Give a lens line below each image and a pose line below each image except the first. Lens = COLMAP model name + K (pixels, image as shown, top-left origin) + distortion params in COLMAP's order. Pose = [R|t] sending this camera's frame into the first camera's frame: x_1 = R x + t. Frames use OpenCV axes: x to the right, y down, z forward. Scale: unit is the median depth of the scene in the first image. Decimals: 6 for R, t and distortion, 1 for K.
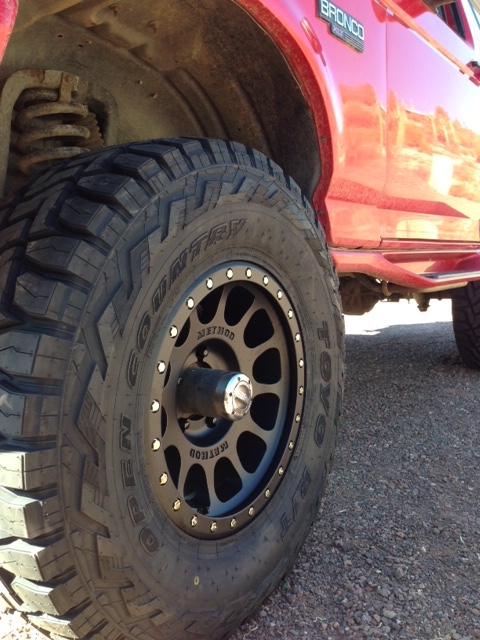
lens RADIAL K [[613.0, 0, 242.3], [0, 613.0, 321.8], [0, 0, 1]] dist [0.033002, 0.000000]
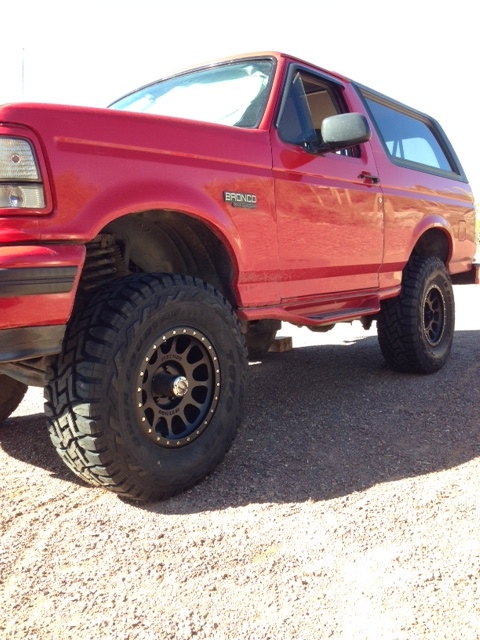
lens RADIAL K [[613.0, 0, 238.7], [0, 613.0, 318.3], [0, 0, 1]] dist [0.033002, 0.000000]
pose [[0.997391, -0.012686, -0.071072, 0.383026], [0.011843, 0.999855, -0.012270, -0.100472], [0.071217, 0.011396, 0.997396, -1.266253]]
